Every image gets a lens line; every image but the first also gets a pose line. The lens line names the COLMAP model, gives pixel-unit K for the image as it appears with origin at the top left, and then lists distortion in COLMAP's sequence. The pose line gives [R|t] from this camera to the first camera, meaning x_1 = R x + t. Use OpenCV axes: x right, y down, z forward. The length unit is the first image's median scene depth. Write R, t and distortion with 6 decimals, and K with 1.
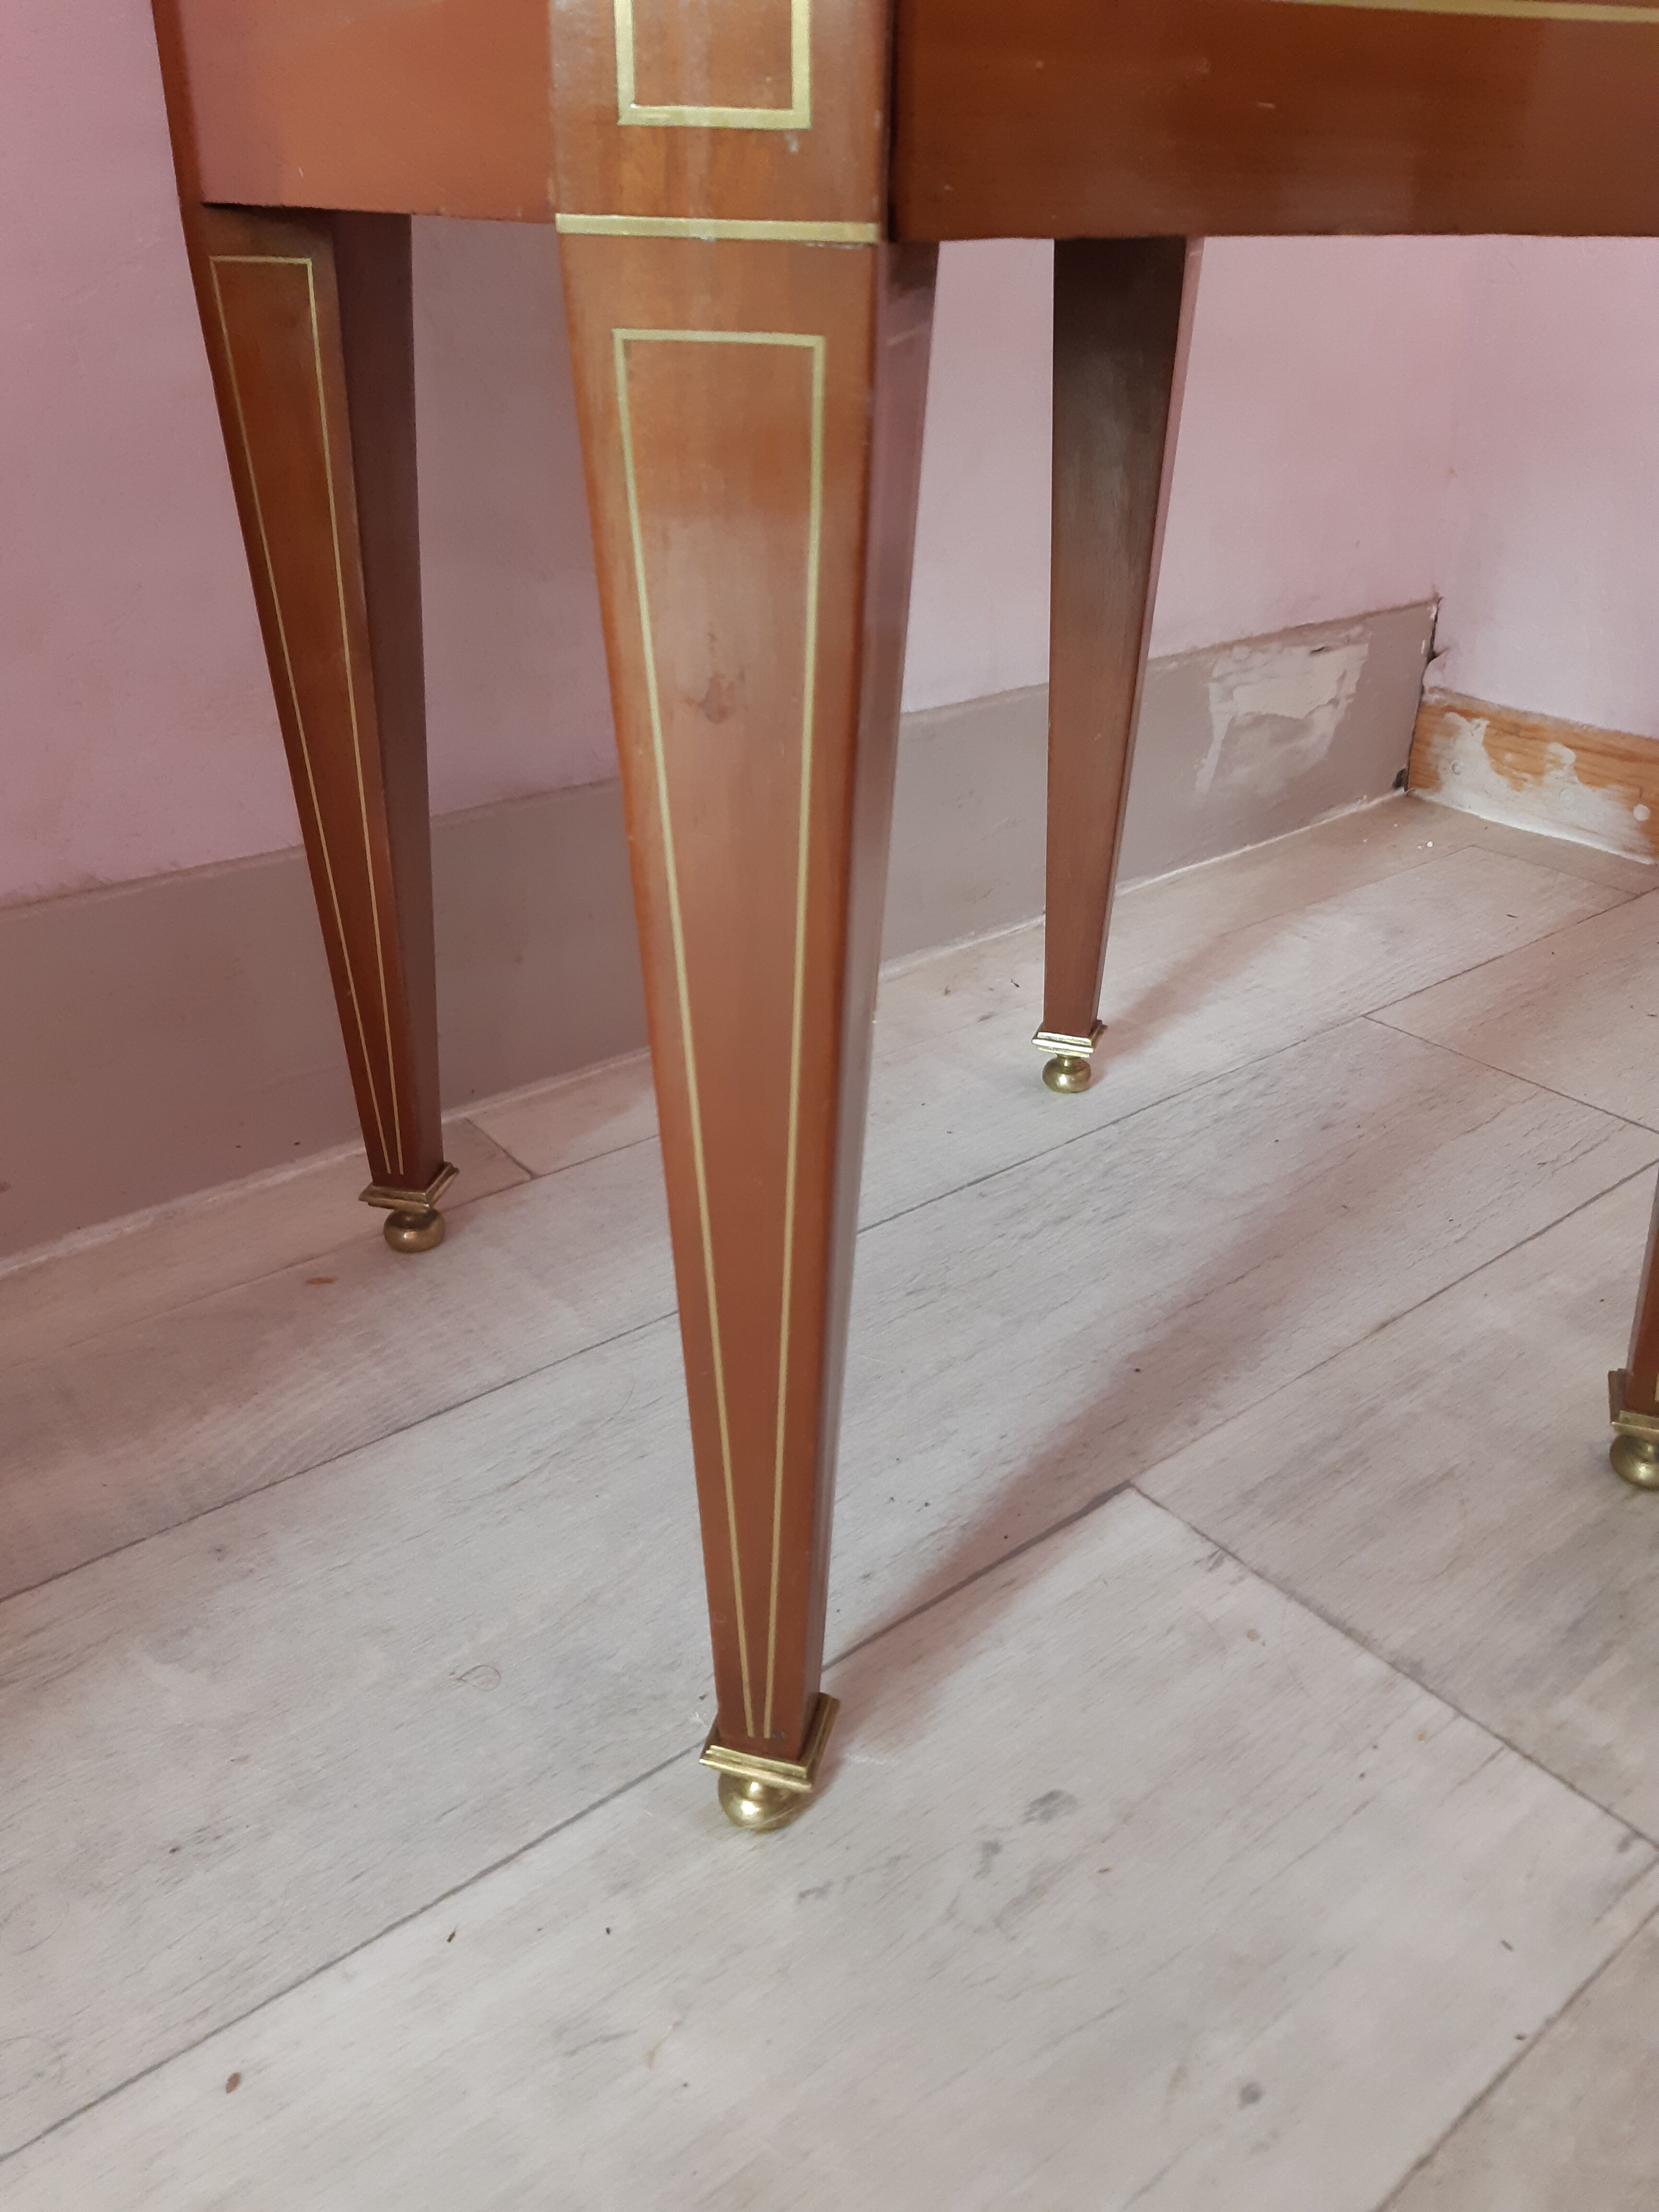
lens RADIAL K [[1724.2, 0, 820.4], [0, 1724.2, 1116.2], [0, 0, 1]] dist [0.040730, -0.089530]
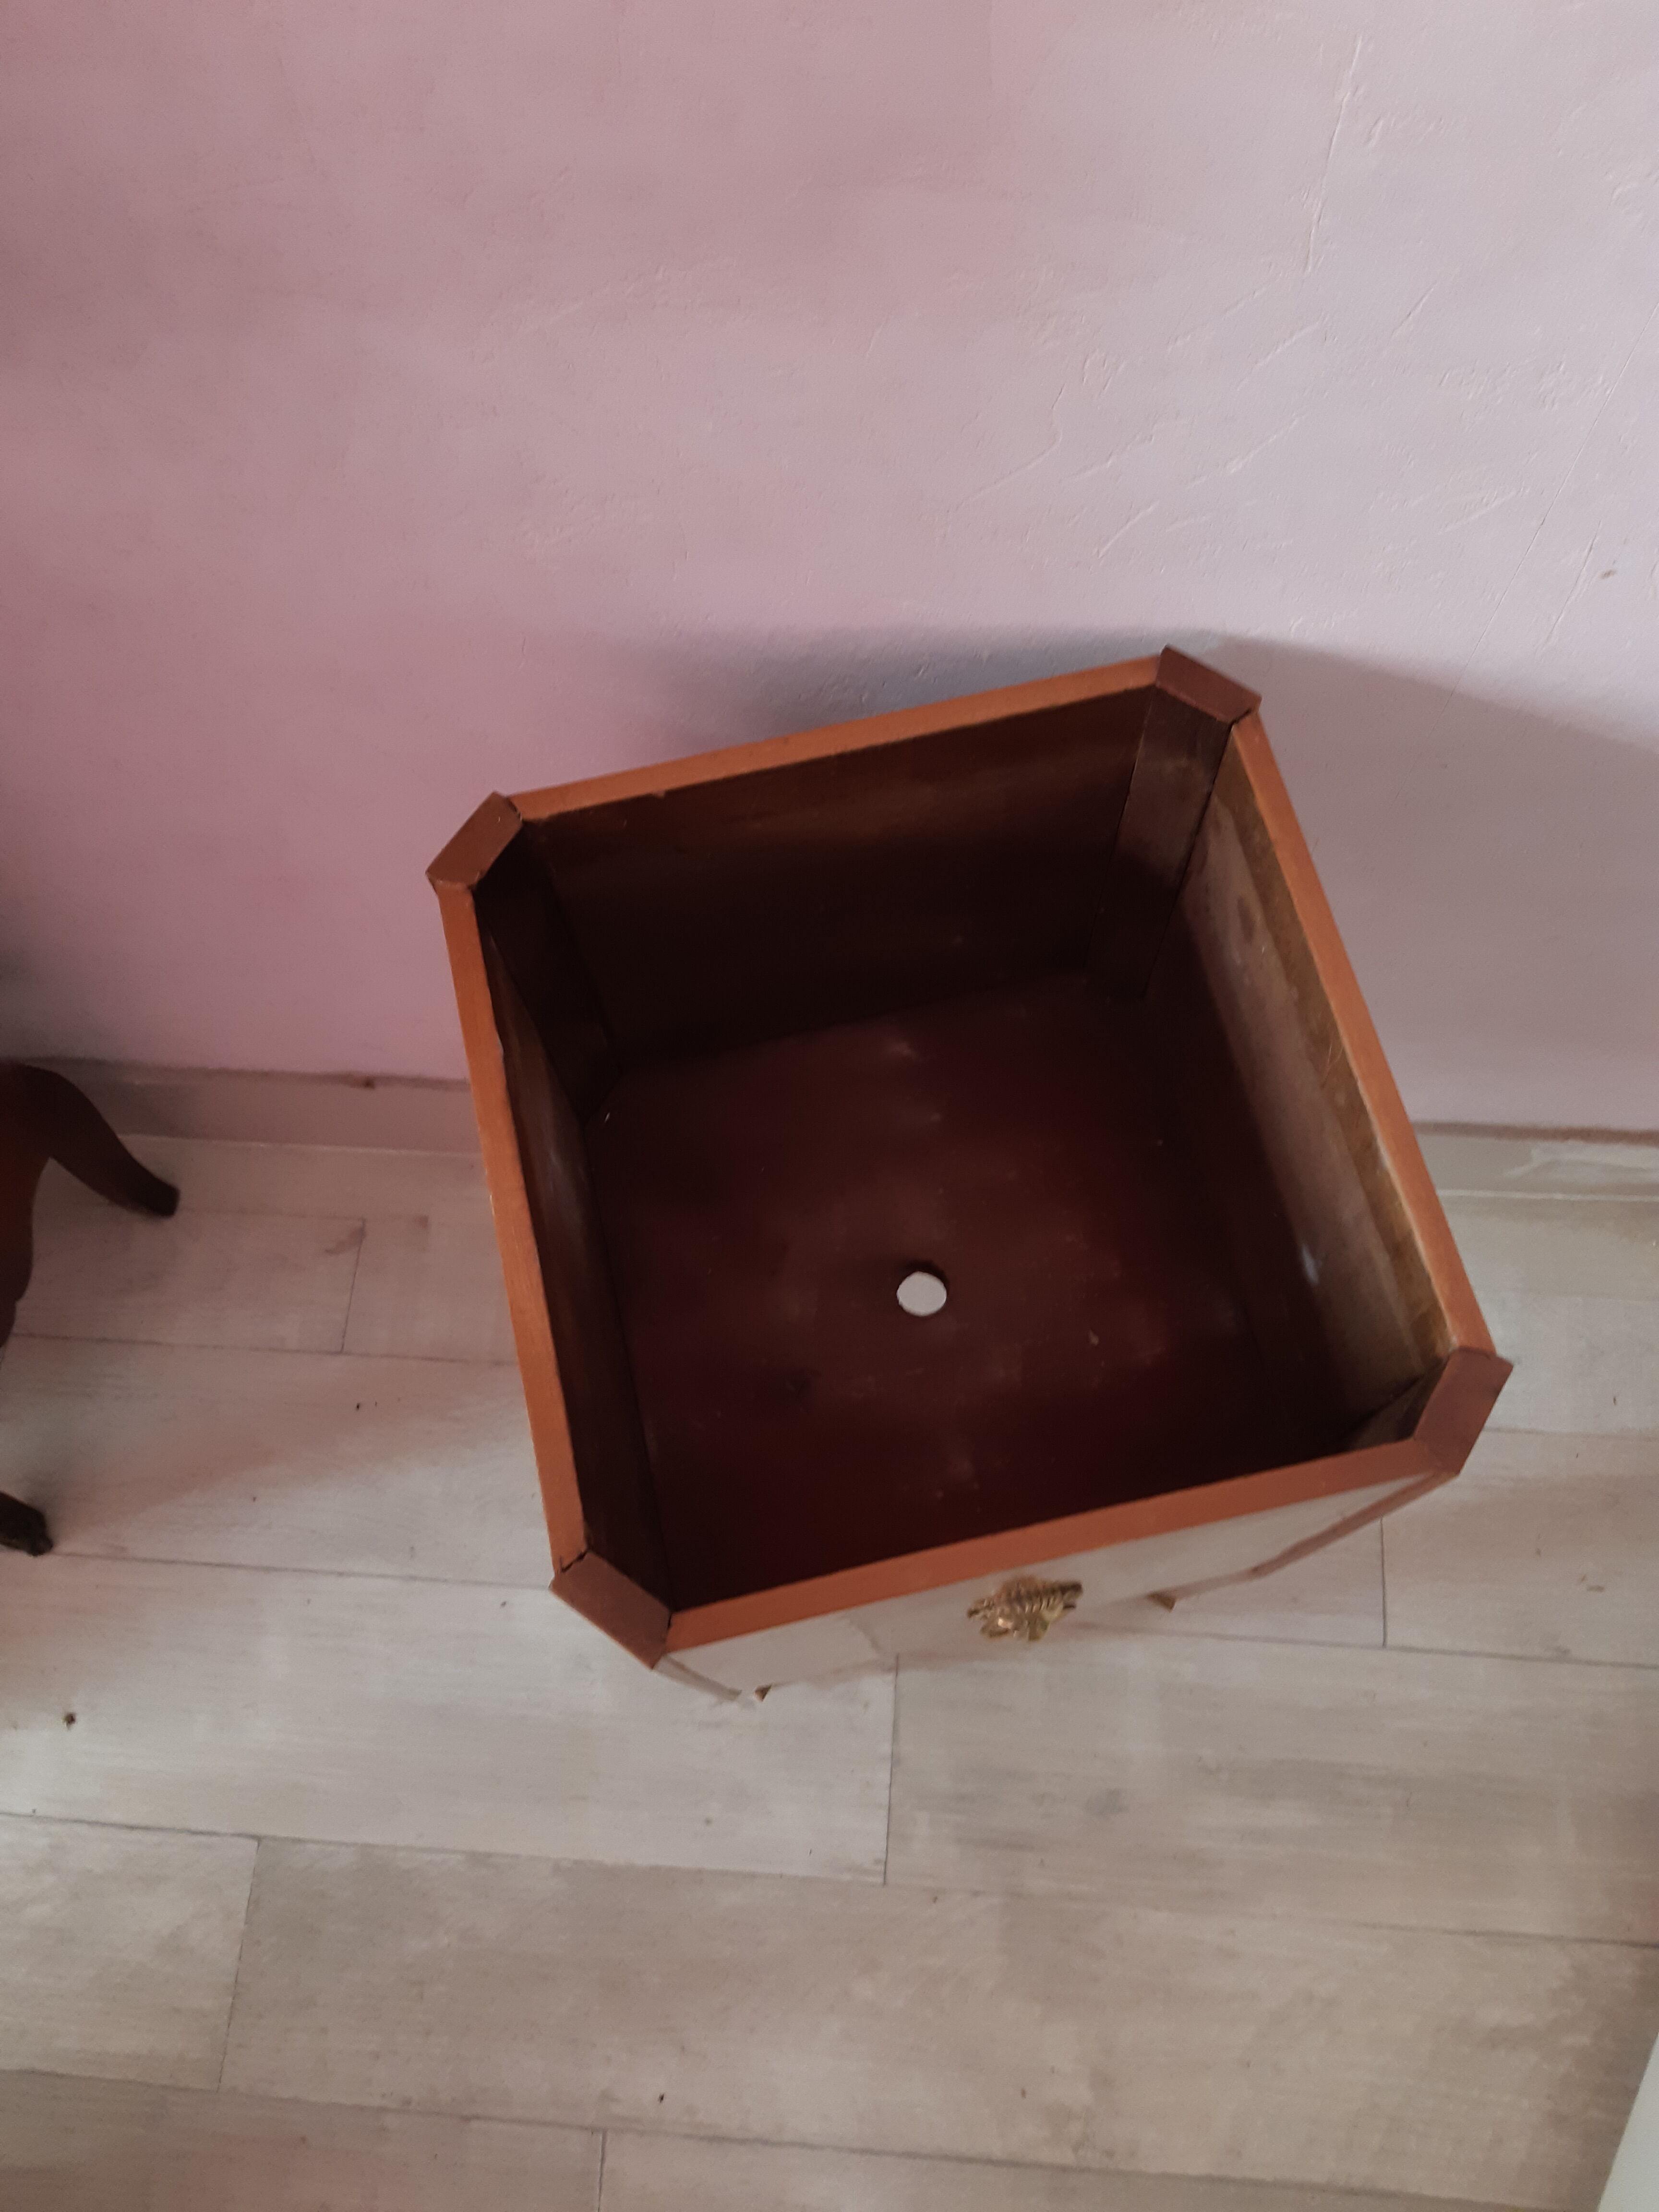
lens RADIAL K [[1724.2, 0, 830.7], [0, 1724.2, 1076.3], [0, 0, 1]] dist [0.040730, -0.089530]
pose [[0.729029, 0.627341, -0.273787, 0.254330], [-0.290179, 0.645531, 0.706460, -1.645169], [0.619929, -0.435583, 0.652652, -0.243421]]
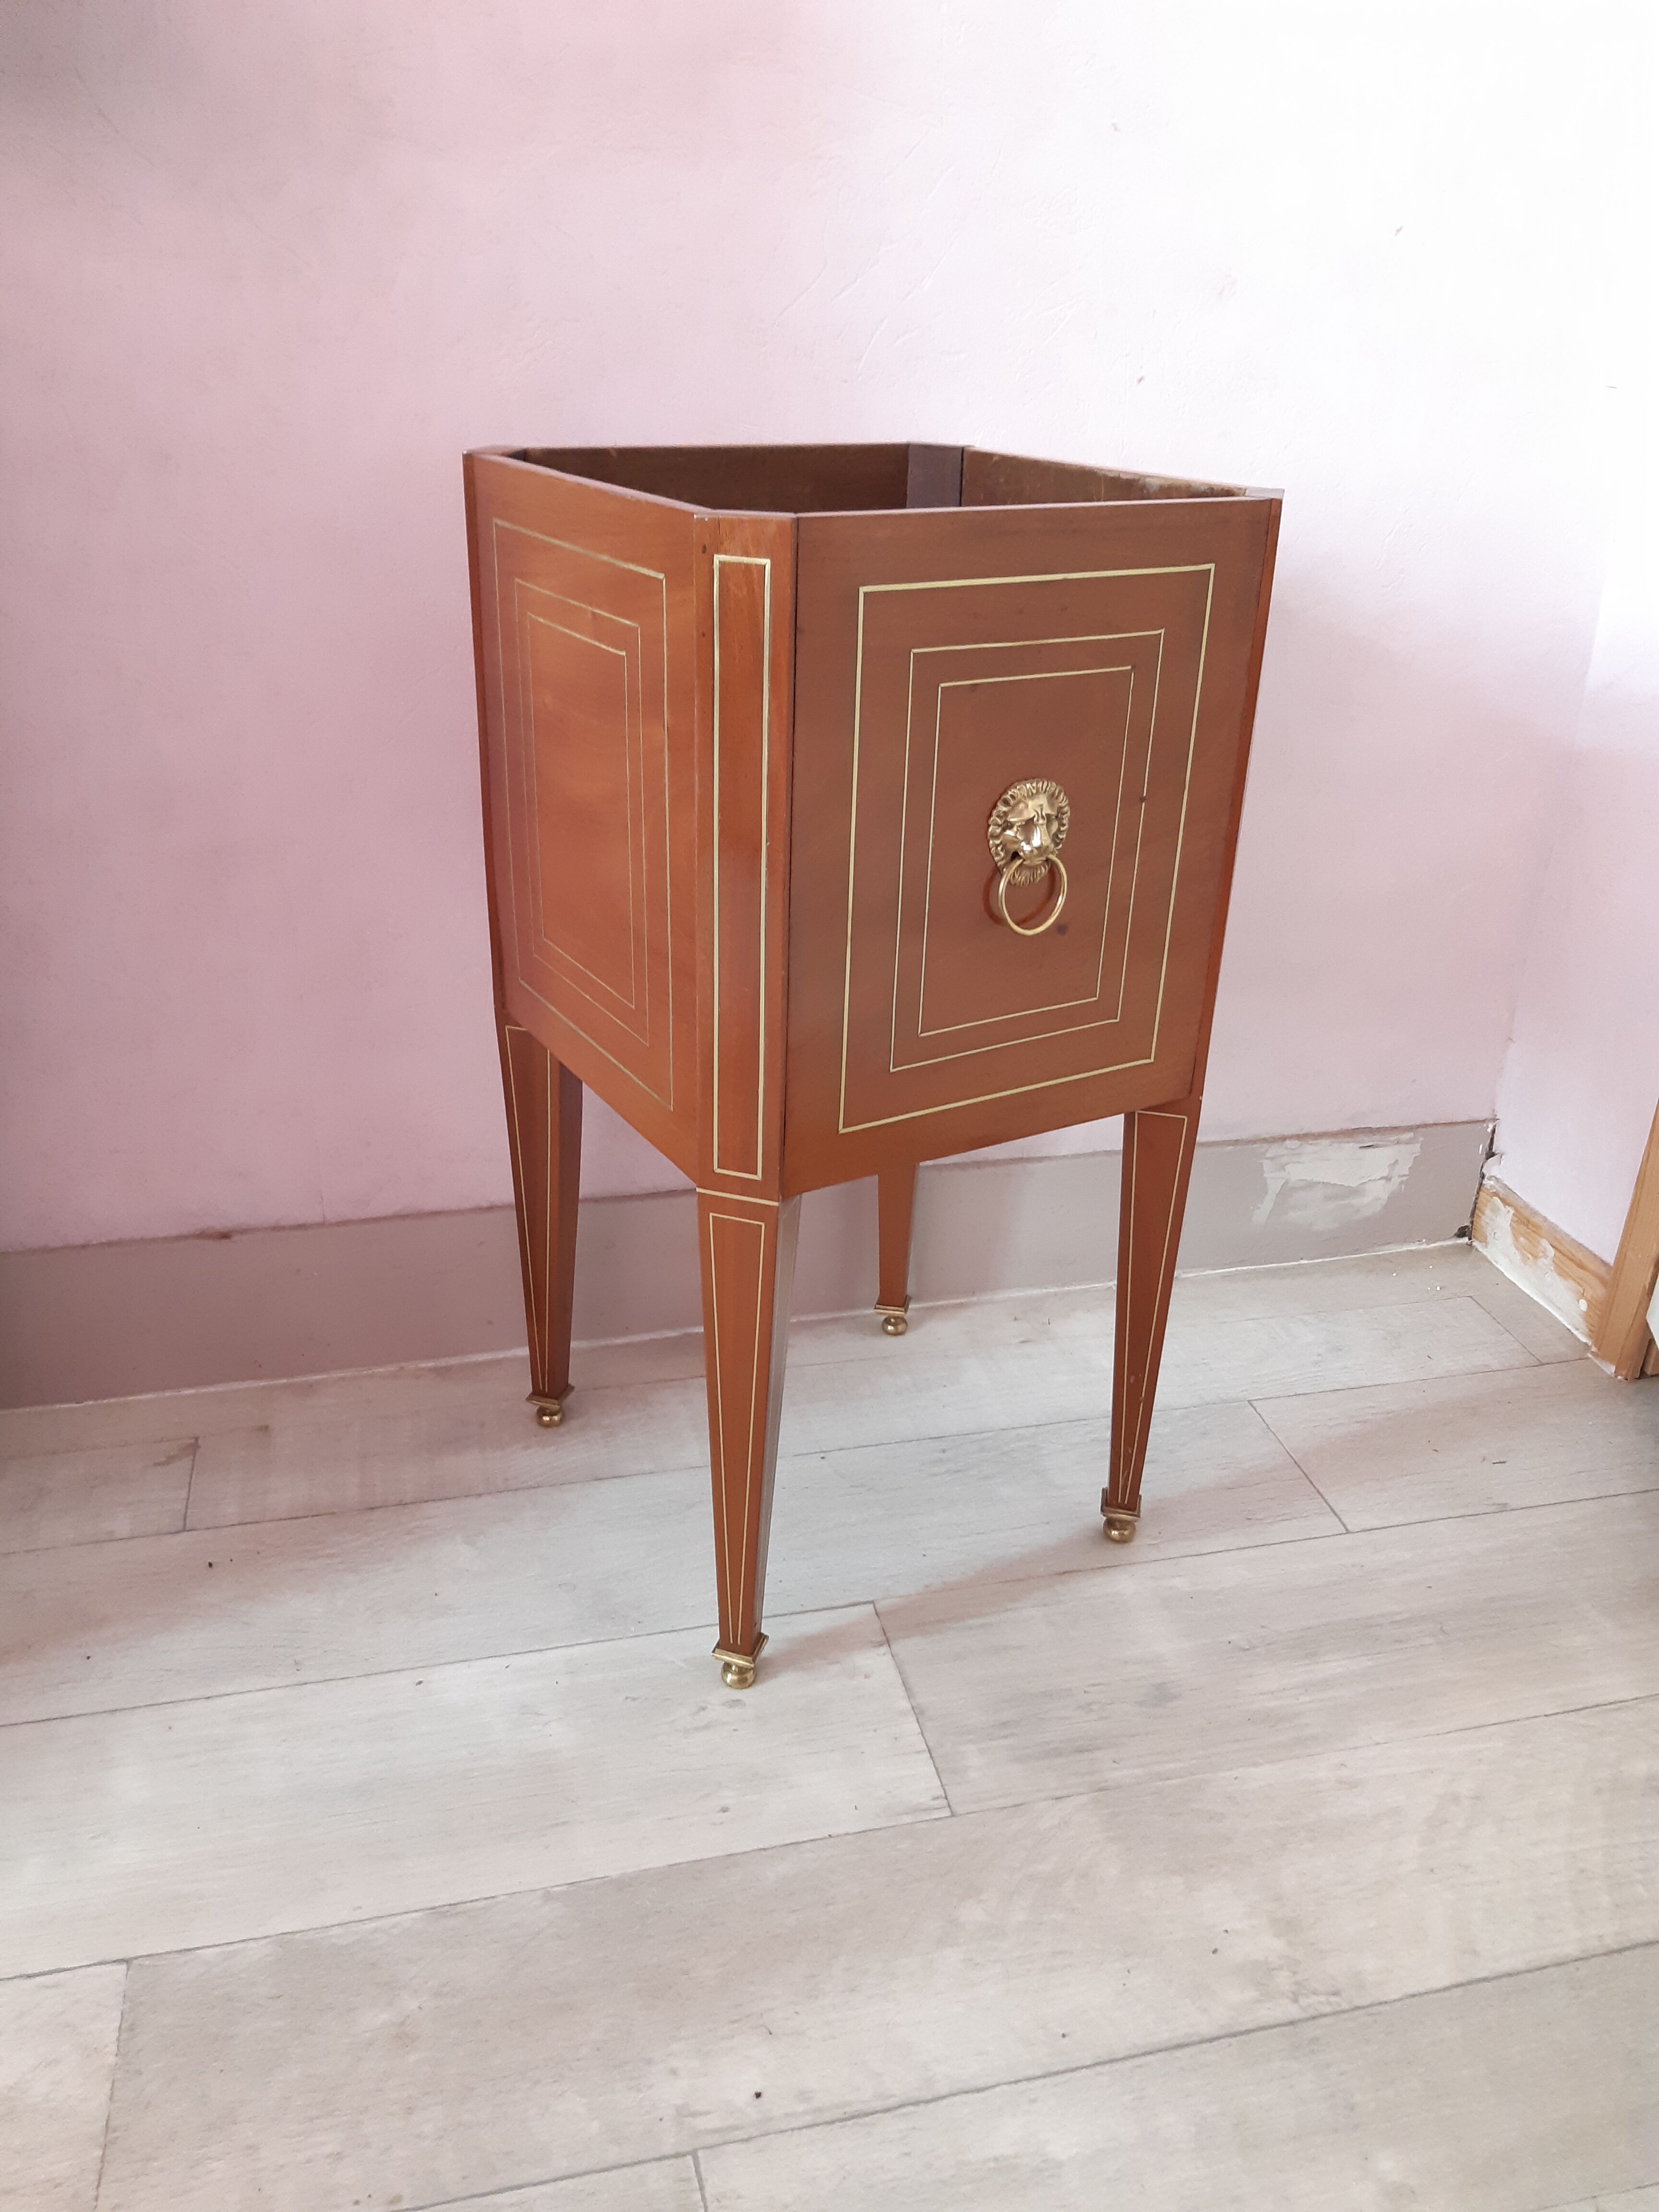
lens RADIAL K [[1724.2, 0, 831.3], [0, 1724.2, 1087.3], [0, 0, 1]] dist [0.040730, -0.089530]
pose [[0.903282, 0.197687, -0.380791, 0.706870], [-0.222975, 0.974553, -0.022986, -0.299473], [0.366558, 0.105669, 0.924375, -0.915754]]
